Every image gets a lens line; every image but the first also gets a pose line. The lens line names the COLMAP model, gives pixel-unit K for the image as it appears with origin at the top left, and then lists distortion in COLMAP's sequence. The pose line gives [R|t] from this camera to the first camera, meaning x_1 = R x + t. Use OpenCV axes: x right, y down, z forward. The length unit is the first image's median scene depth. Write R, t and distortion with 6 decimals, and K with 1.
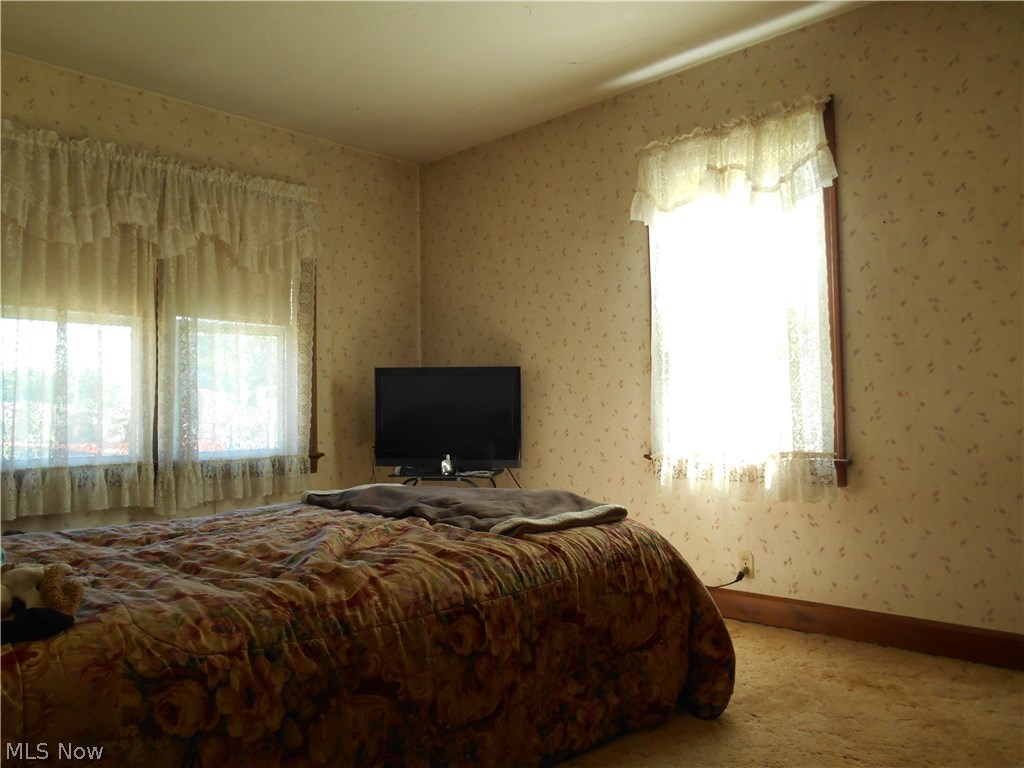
lens RADIAL K [[804.5, 0, 512.4], [0, 804.5, 371.4], [0, 0, 1]] dist [-0.015775, 0.022506]
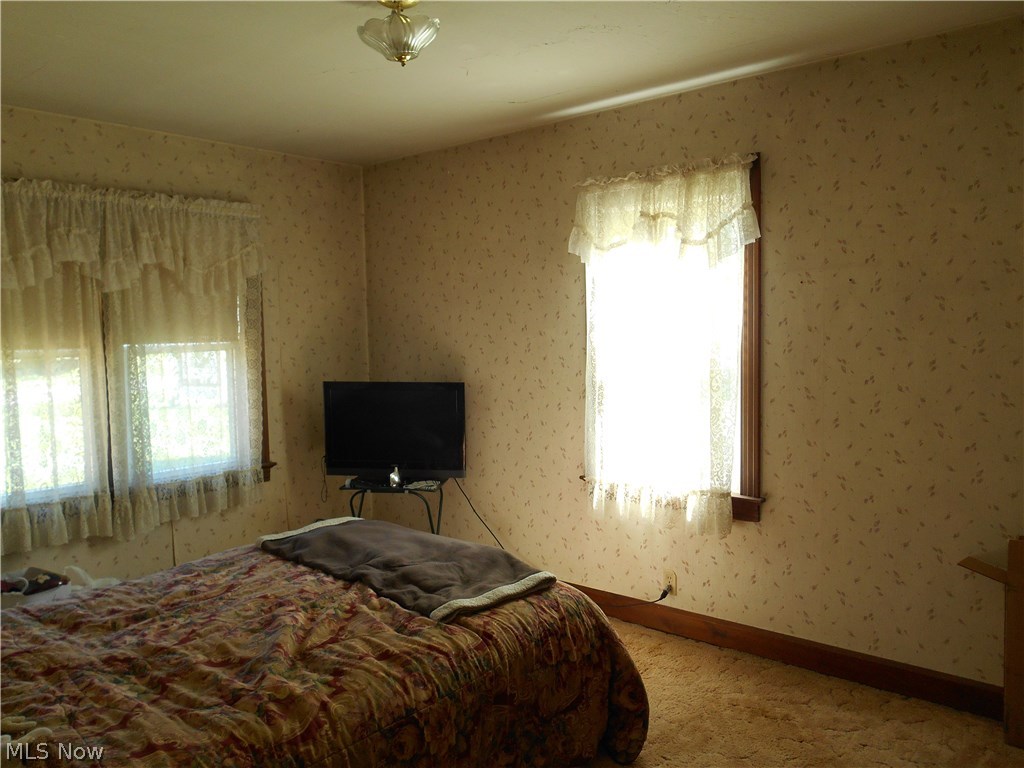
lens RADIAL K [[804.5, 0, 512.4], [0, 804.5, 371.4], [0, 0, 1]] dist [-0.015775, 0.022506]
pose [[0.998364, -0.008856, 0.056480, 0.016551], [0.002501, 0.993749, 0.111611, -0.168570], [-0.057116, -0.111288, 0.992146, -0.044732]]
